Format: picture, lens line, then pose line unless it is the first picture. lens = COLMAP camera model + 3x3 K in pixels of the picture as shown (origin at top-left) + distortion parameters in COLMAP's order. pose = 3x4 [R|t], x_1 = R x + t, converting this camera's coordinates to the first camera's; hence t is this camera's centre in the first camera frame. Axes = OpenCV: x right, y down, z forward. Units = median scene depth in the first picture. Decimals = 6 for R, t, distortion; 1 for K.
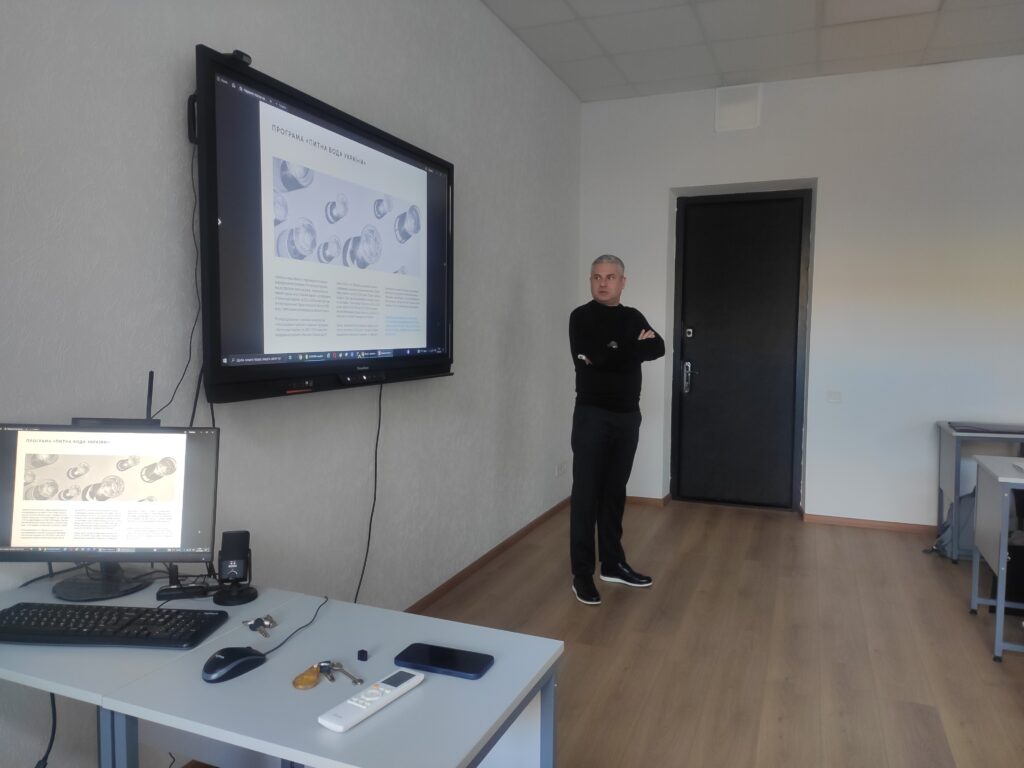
lens RADIAL K [[746.1, 0, 505.7], [0, 746.1, 385.4], [0, 0, 1]] dist [0.015409, 0.000532]
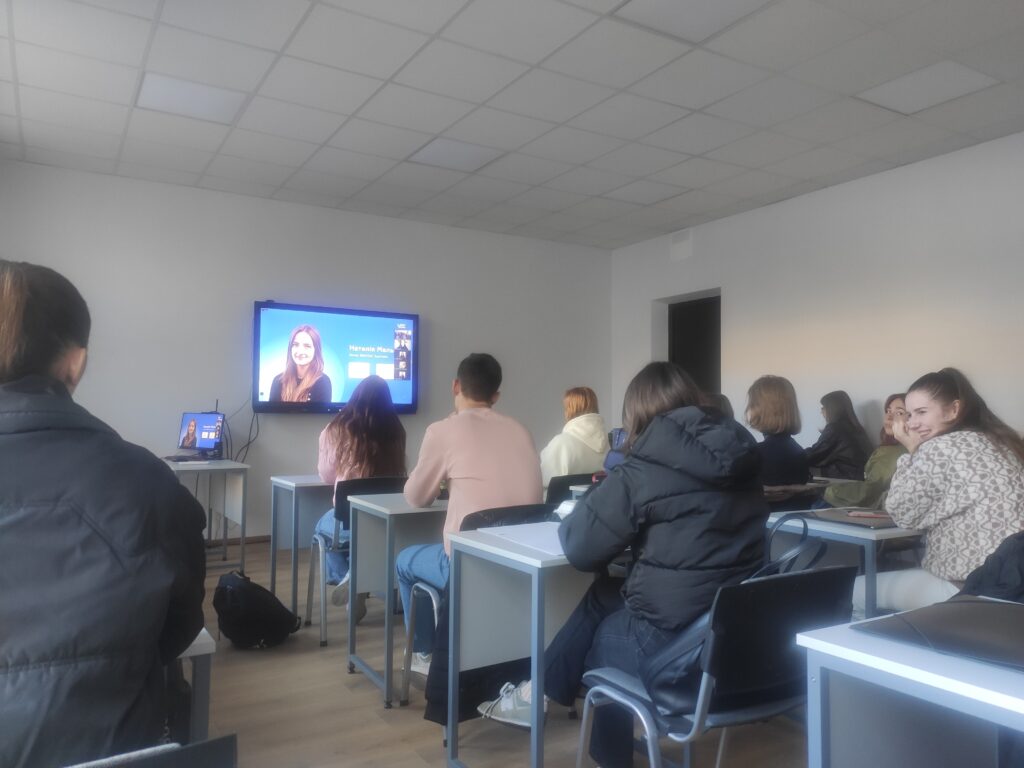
lens RADIAL K [[746.1, 0, 505.7], [0, 746.1, 385.4], [0, 0, 1]] dist [0.015409, 0.000532]
pose [[0.807652, -0.029013, -0.588945, 0.900129], [-0.045840, 0.992677, -0.111763, 0.084901], [0.587875, 0.117263, 0.800408, -0.351389]]
